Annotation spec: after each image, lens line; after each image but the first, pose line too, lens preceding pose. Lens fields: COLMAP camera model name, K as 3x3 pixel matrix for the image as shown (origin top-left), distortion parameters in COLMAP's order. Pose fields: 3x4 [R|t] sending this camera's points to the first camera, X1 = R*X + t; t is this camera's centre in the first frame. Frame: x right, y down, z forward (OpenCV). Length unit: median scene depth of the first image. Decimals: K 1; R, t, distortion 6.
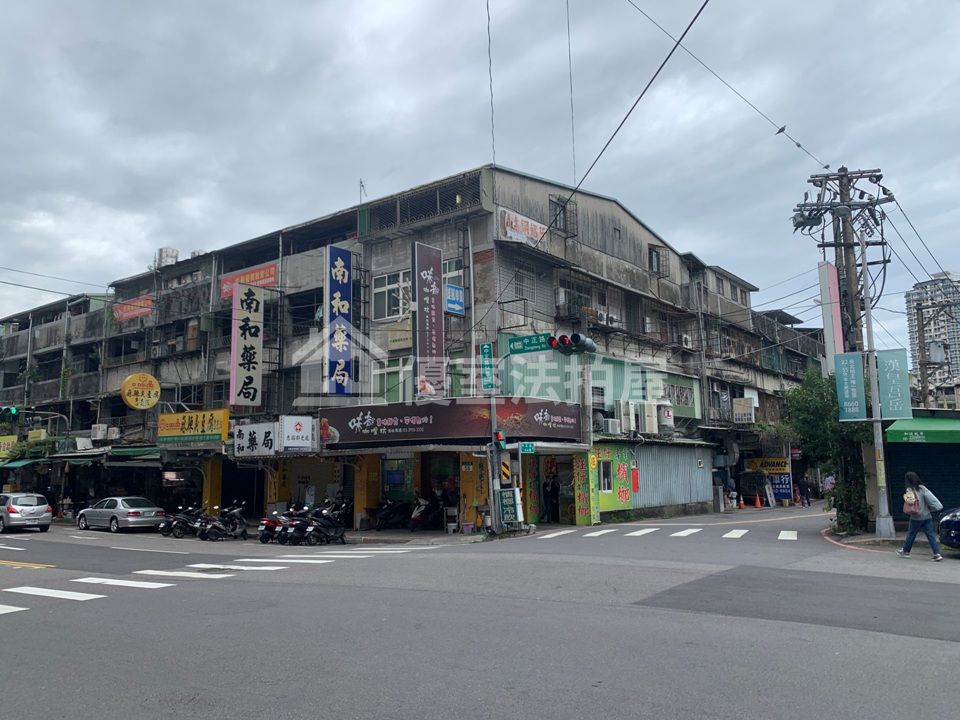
lens RADIAL K [[730.7, 0, 470.1], [0, 730.7, 351.0], [0, 0, 1]] dist [0.060960, -0.081491]
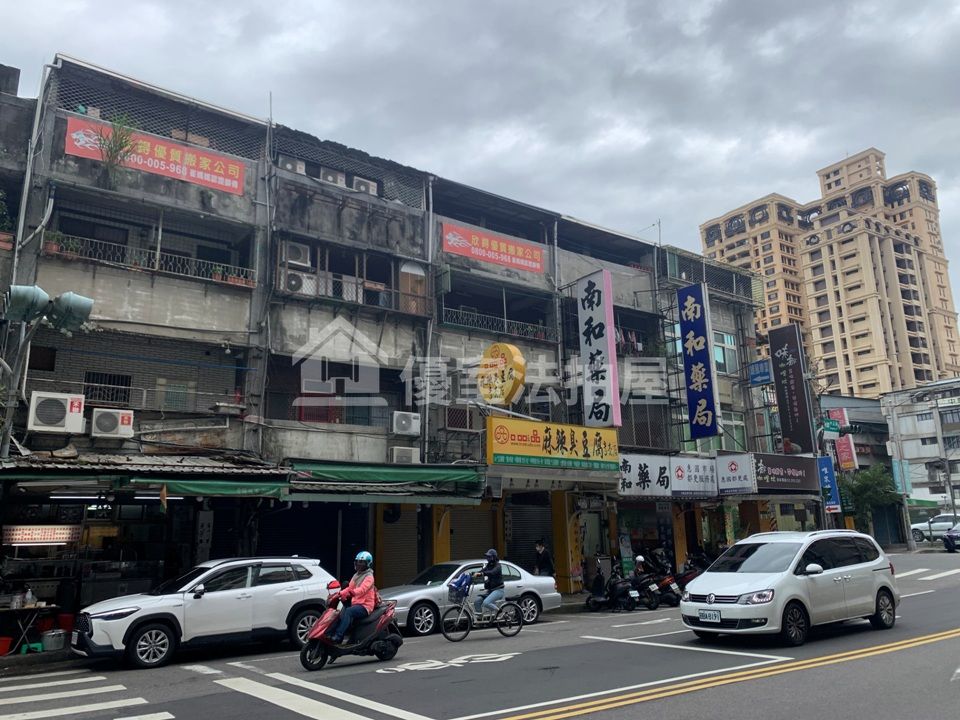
lens RADIAL K [[730.7, 0, 485.6], [0, 730.7, 345.3], [0, 0, 1]] dist [0.060960, -0.081491]
pose [[0.272723, 0.250780, 0.928833, -1.094365], [-0.125132, 0.966476, -0.224202, 0.181319], [-0.953920, -0.055081, 0.294961, 0.920545]]
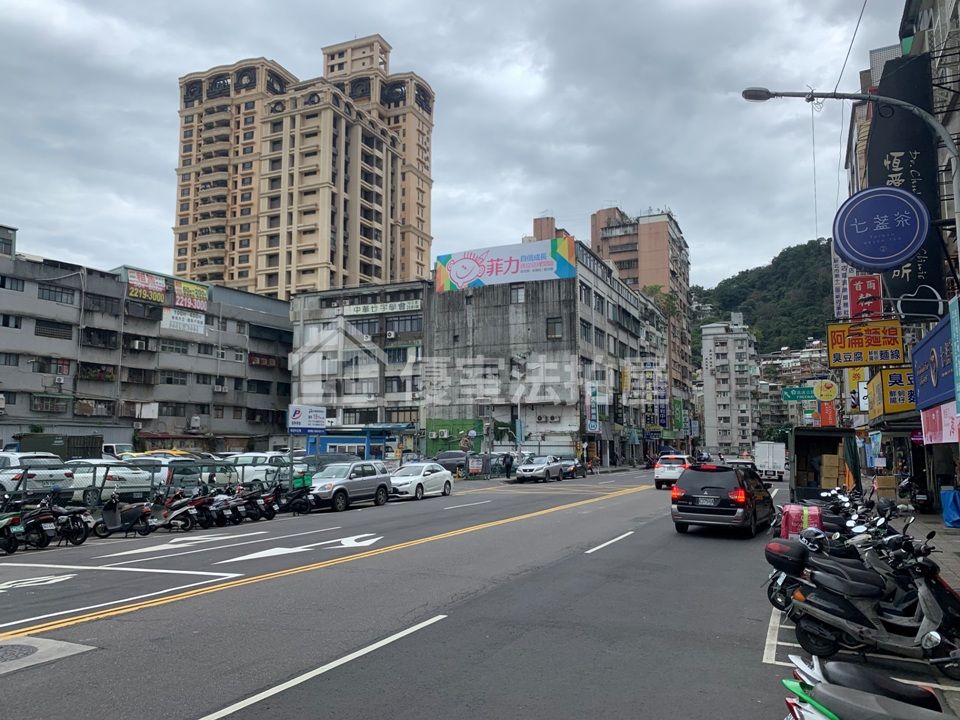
lens RADIAL K [[730.7, 0, 480.7], [0, 730.7, 361.6], [0, 0, 1]] dist [0.060960, -0.081491]
pose [[-0.286079, 0.132429, 0.949011, -0.833493], [-0.134461, 0.975056, -0.176597, 0.142175], [-0.948725, -0.178125, -0.261137, 0.717010]]
